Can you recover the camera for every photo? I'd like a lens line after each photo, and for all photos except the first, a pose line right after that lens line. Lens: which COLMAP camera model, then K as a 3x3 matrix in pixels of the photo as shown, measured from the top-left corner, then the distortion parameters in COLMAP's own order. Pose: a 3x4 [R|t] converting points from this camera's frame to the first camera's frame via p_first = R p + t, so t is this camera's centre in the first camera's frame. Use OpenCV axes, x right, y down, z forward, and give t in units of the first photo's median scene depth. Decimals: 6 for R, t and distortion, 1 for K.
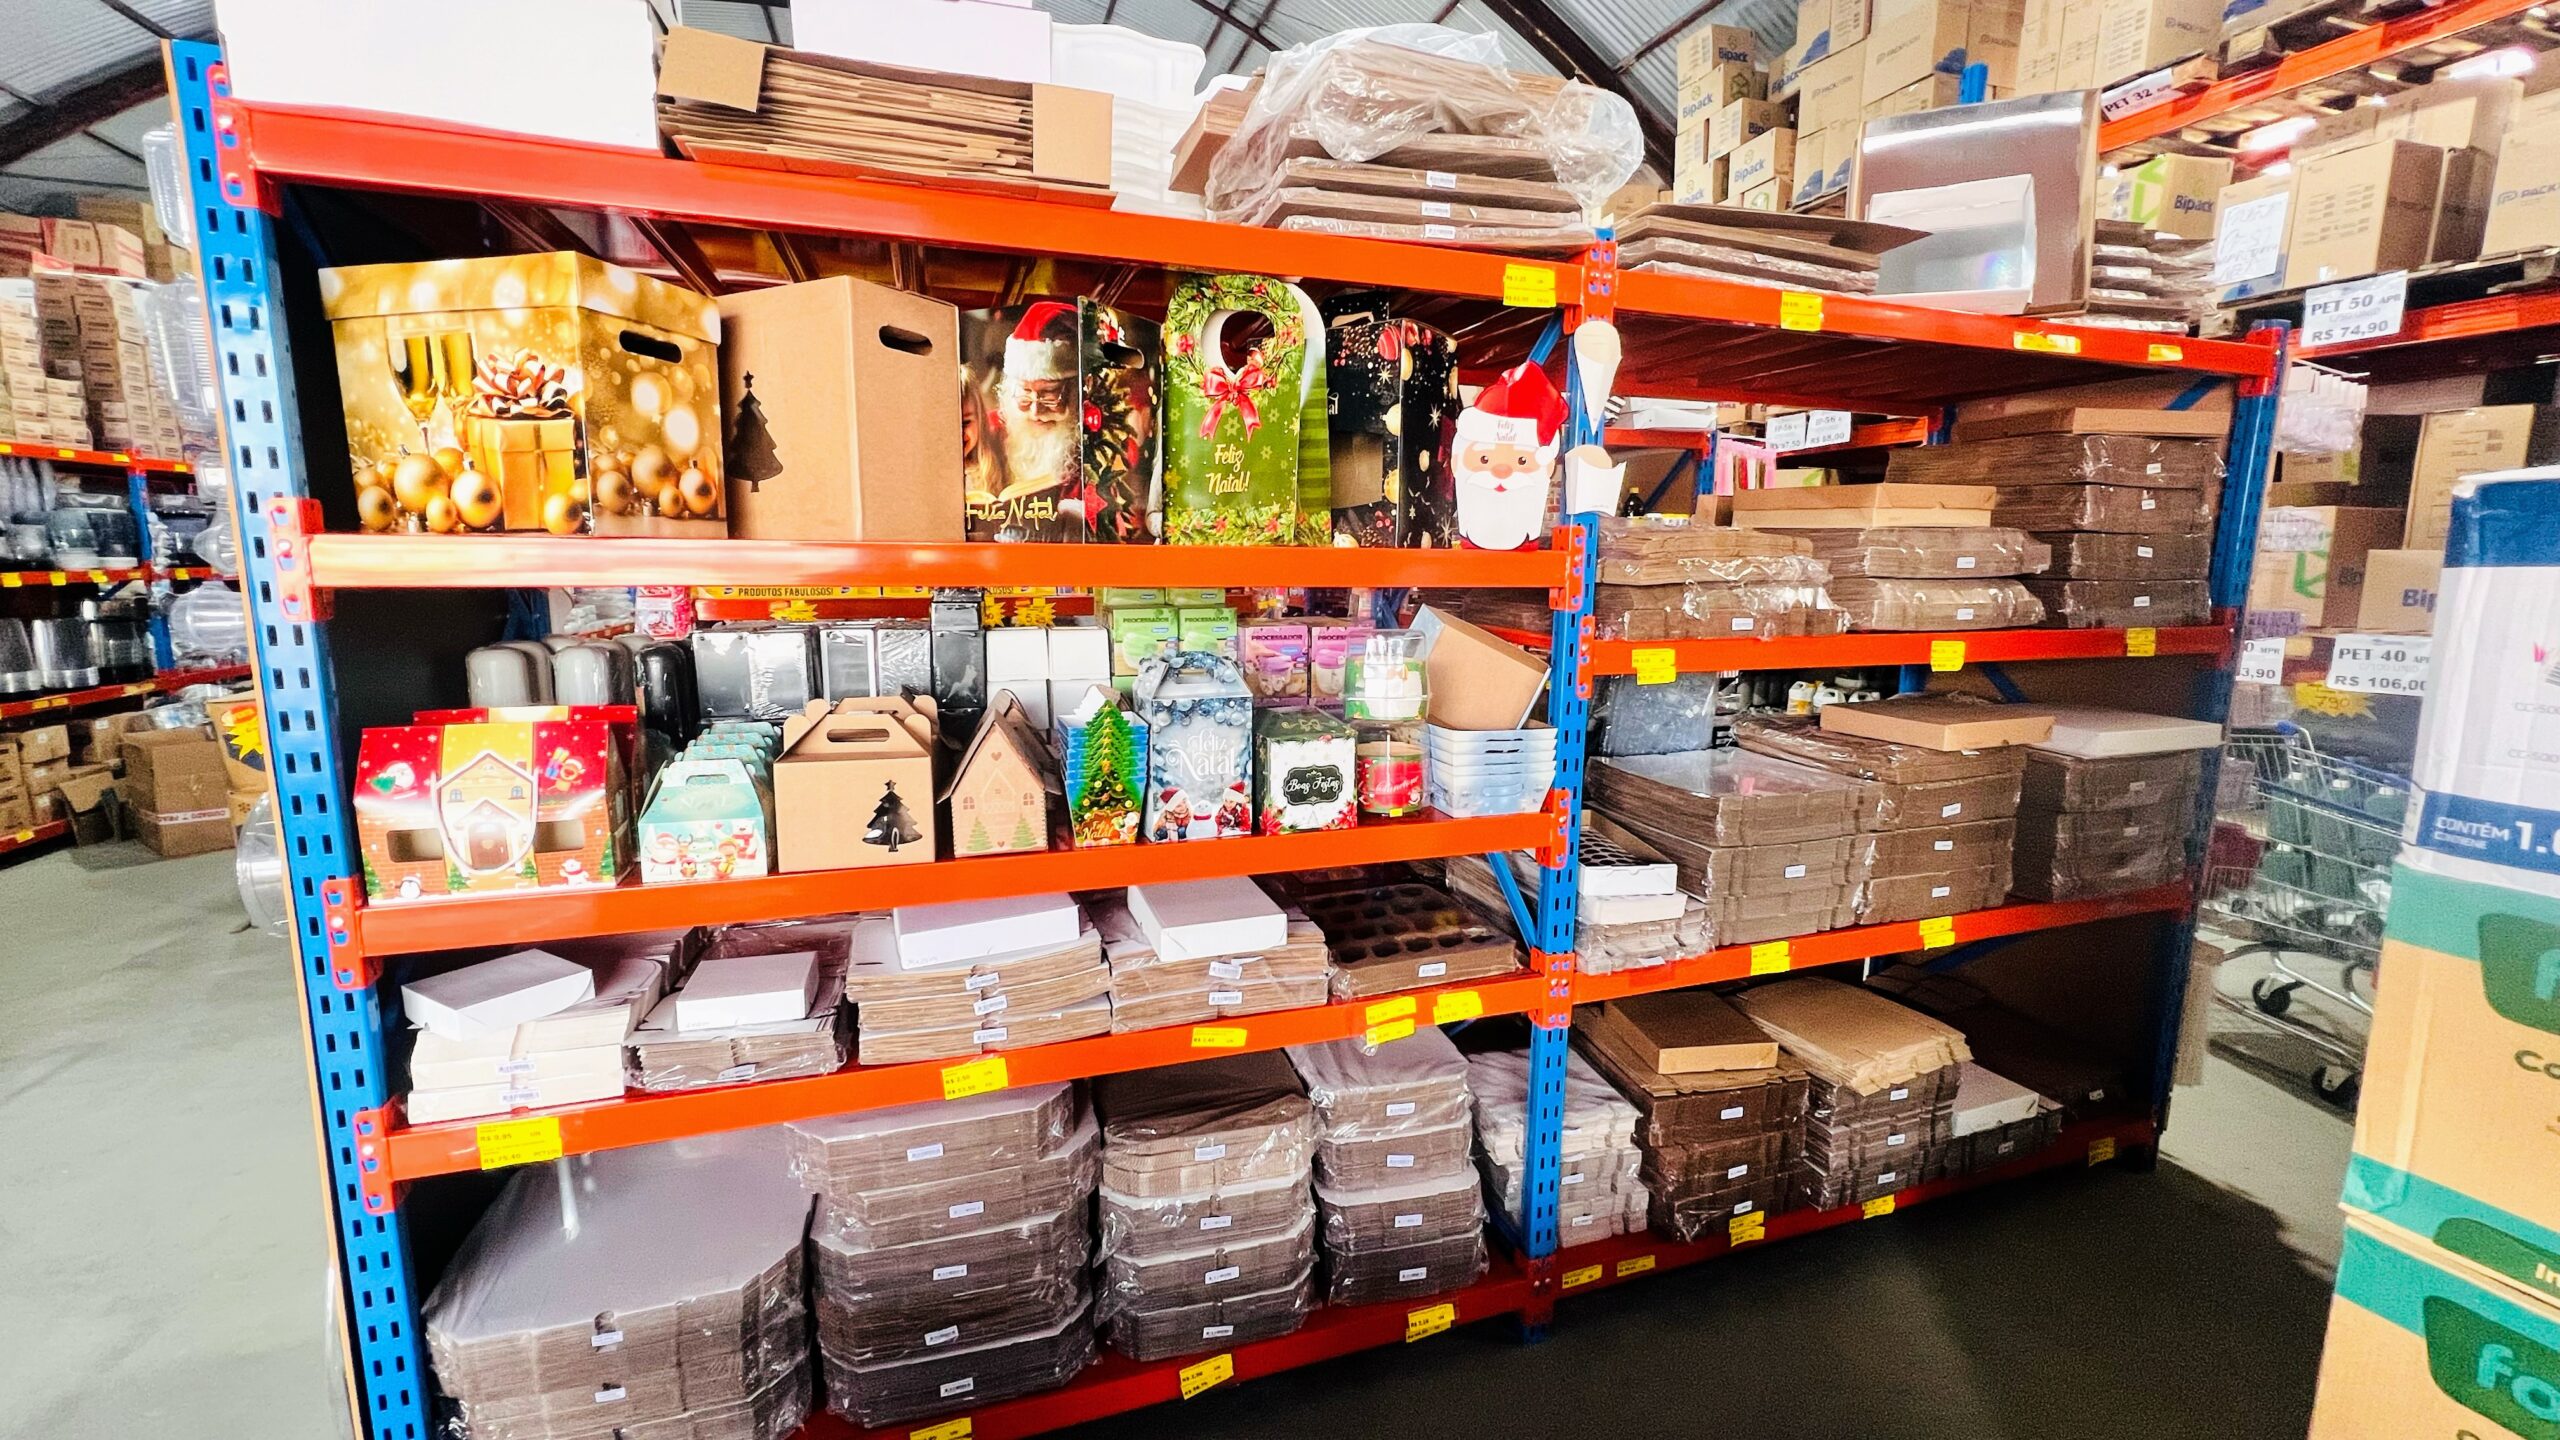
lens RADIAL K [[1042.4, 0, 1286.4], [0, 1042.4, 721.5], [0, 0, 1]] dist [-0.006233, 0.001290]
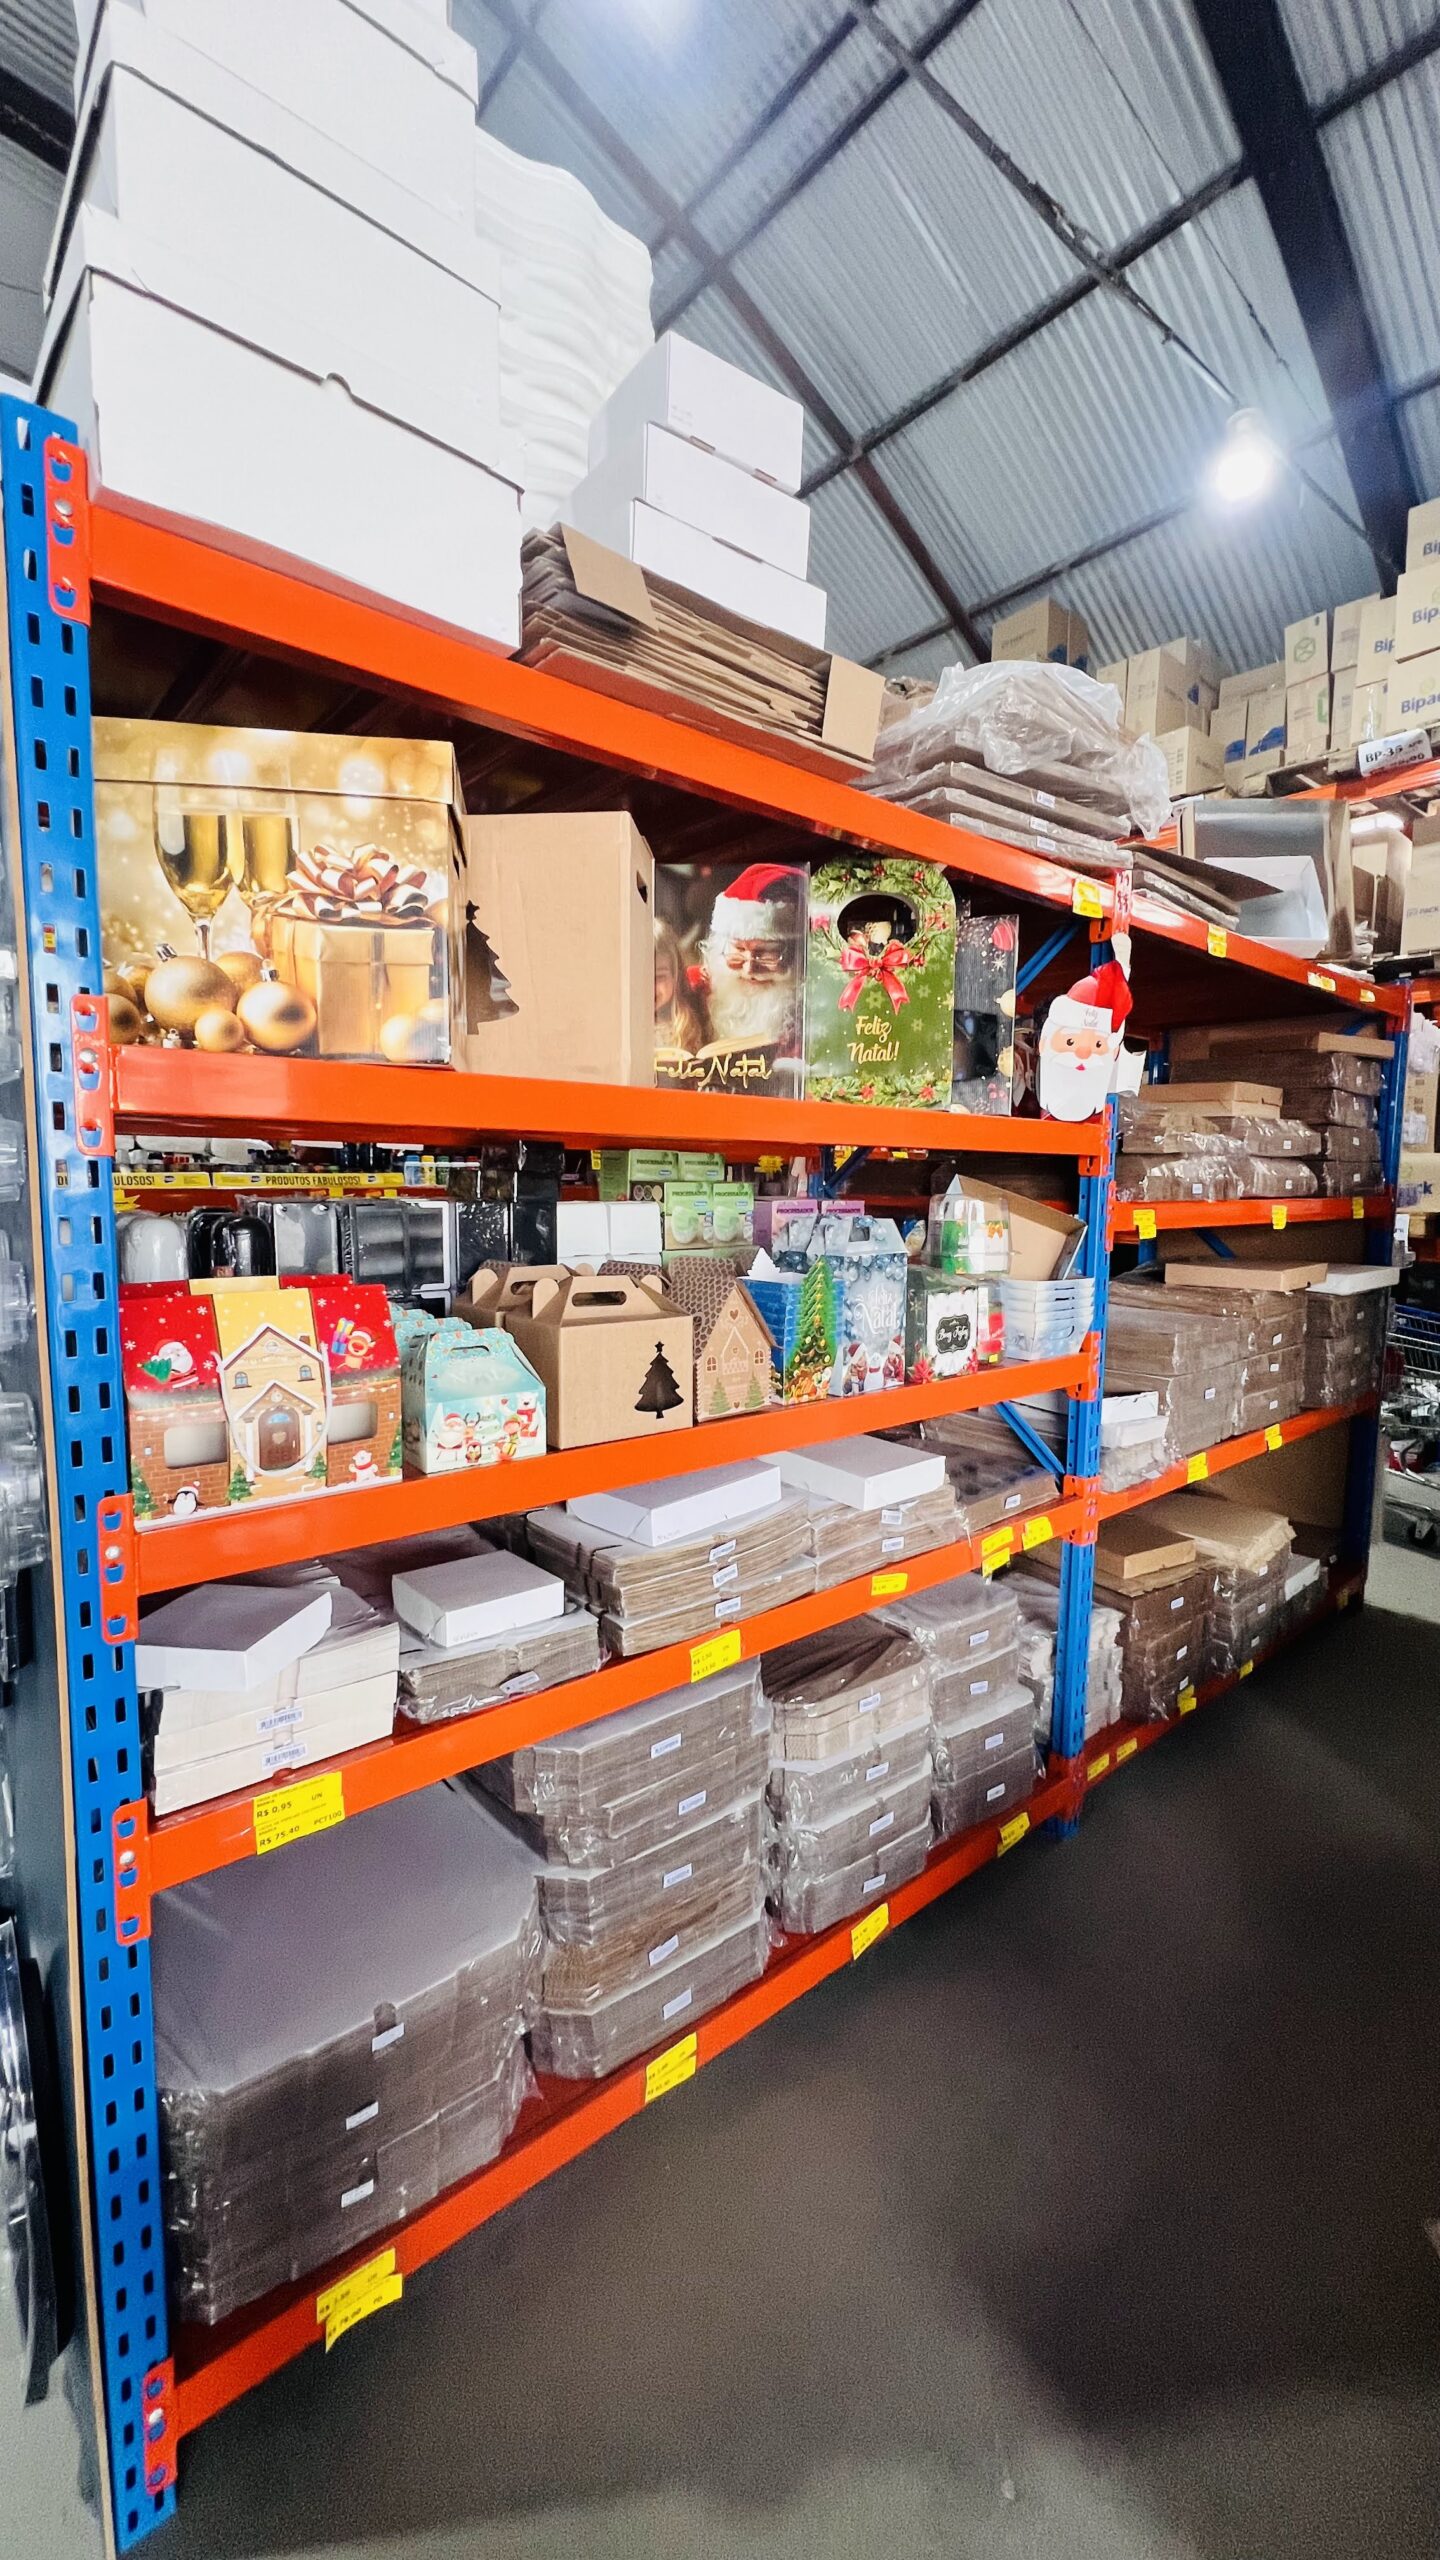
lens RADIAL K [[1042.4, 0, 734.4], [0, 1042.4, 1290.0], [0, 0, 1]] dist [-0.006233, 0.001290]
pose [[0.925344, -0.041885, 0.376809, -0.622658], [0.061598, 0.997283, -0.040413, 0.048333], [-0.374092, 0.060606, 0.925409, 0.089468]]
